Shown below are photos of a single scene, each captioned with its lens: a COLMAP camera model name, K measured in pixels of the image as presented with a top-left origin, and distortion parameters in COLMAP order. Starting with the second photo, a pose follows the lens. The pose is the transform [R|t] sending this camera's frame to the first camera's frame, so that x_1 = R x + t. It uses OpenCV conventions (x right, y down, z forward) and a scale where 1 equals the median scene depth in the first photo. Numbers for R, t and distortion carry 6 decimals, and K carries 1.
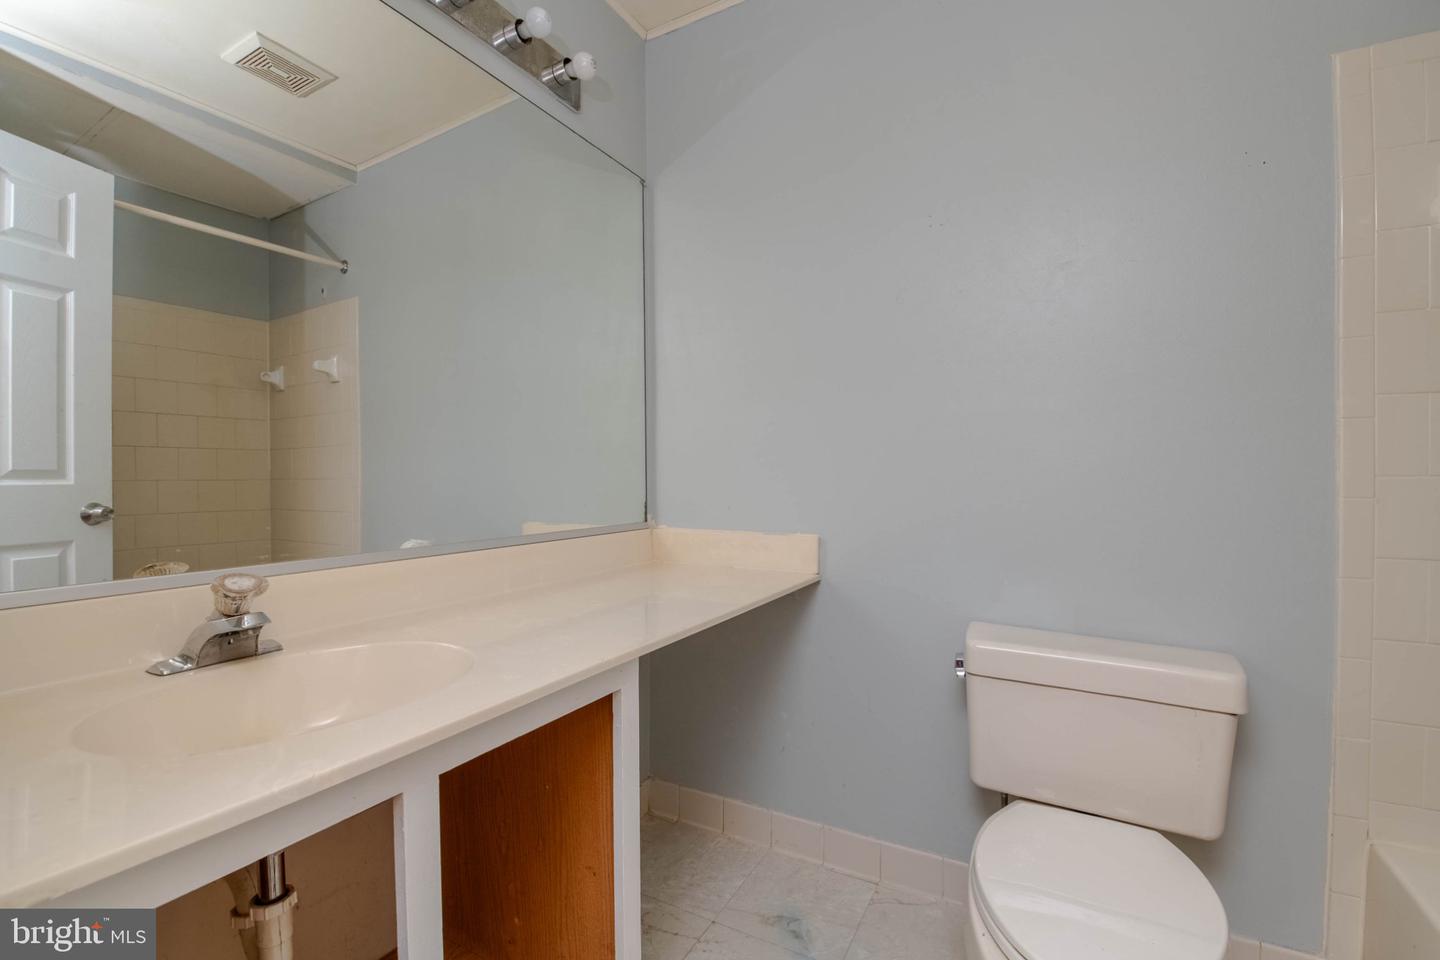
lens RADIAL K [[618.3, 0, 728.7], [0, 618.3, 482.3], [0, 0, 1]] dist [0.002703, -0.012035]
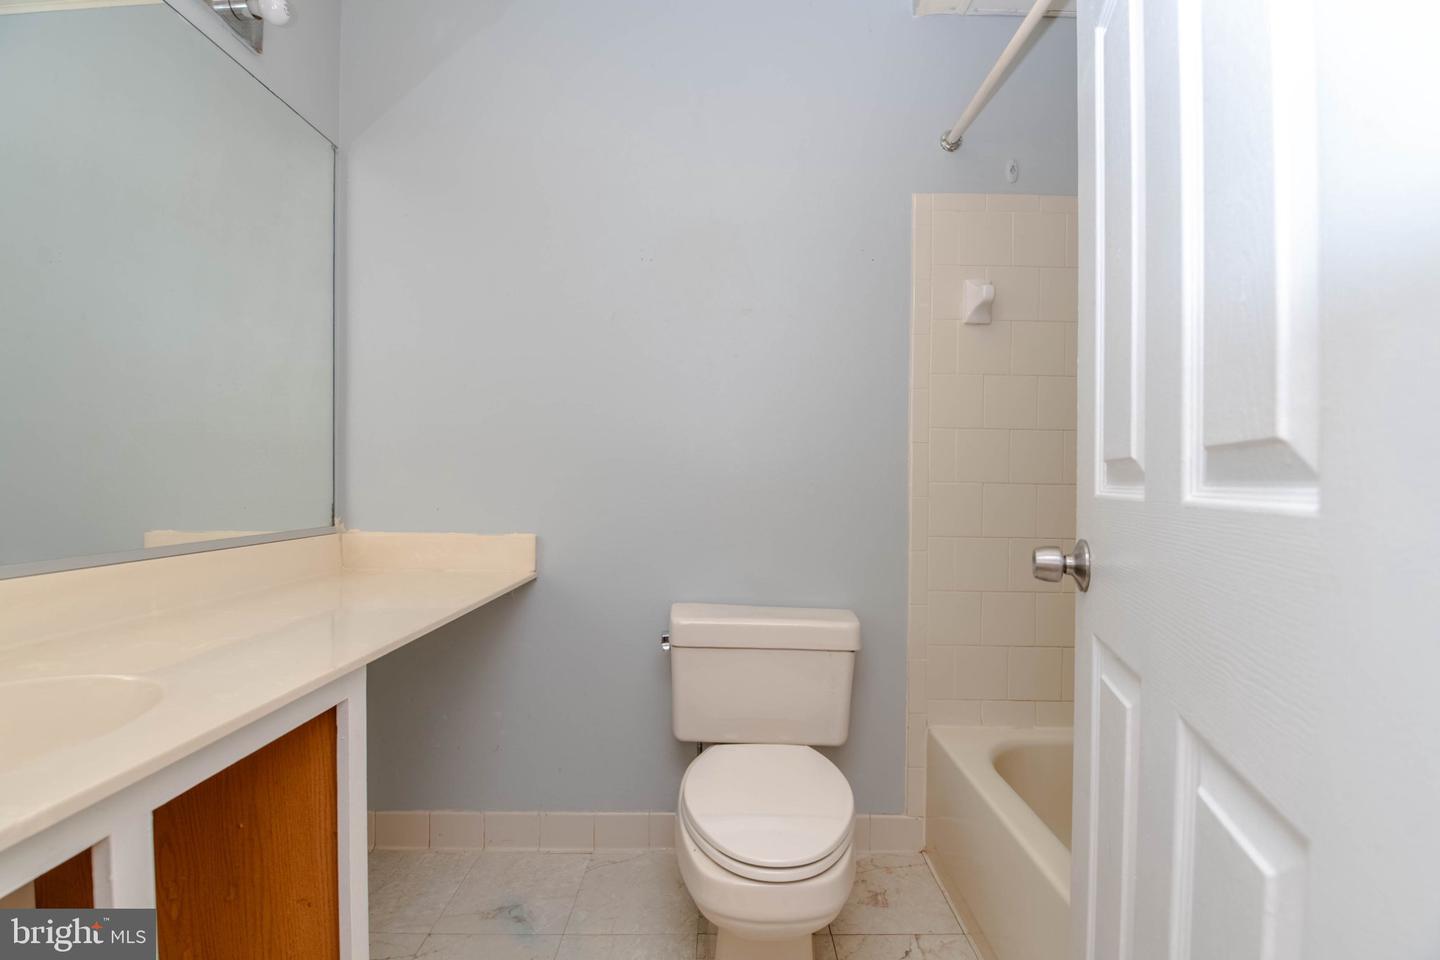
lens RADIAL K [[618.3, 0, 728.7], [0, 618.3, 482.3], [0, 0, 1]] dist [0.002703, -0.012035]
pose [[0.877469, 0.006707, 0.479586, -0.081359], [-0.005442, 0.999977, -0.004028, 0.001538], [-0.479602, 0.000924, 0.877486, -0.078212]]
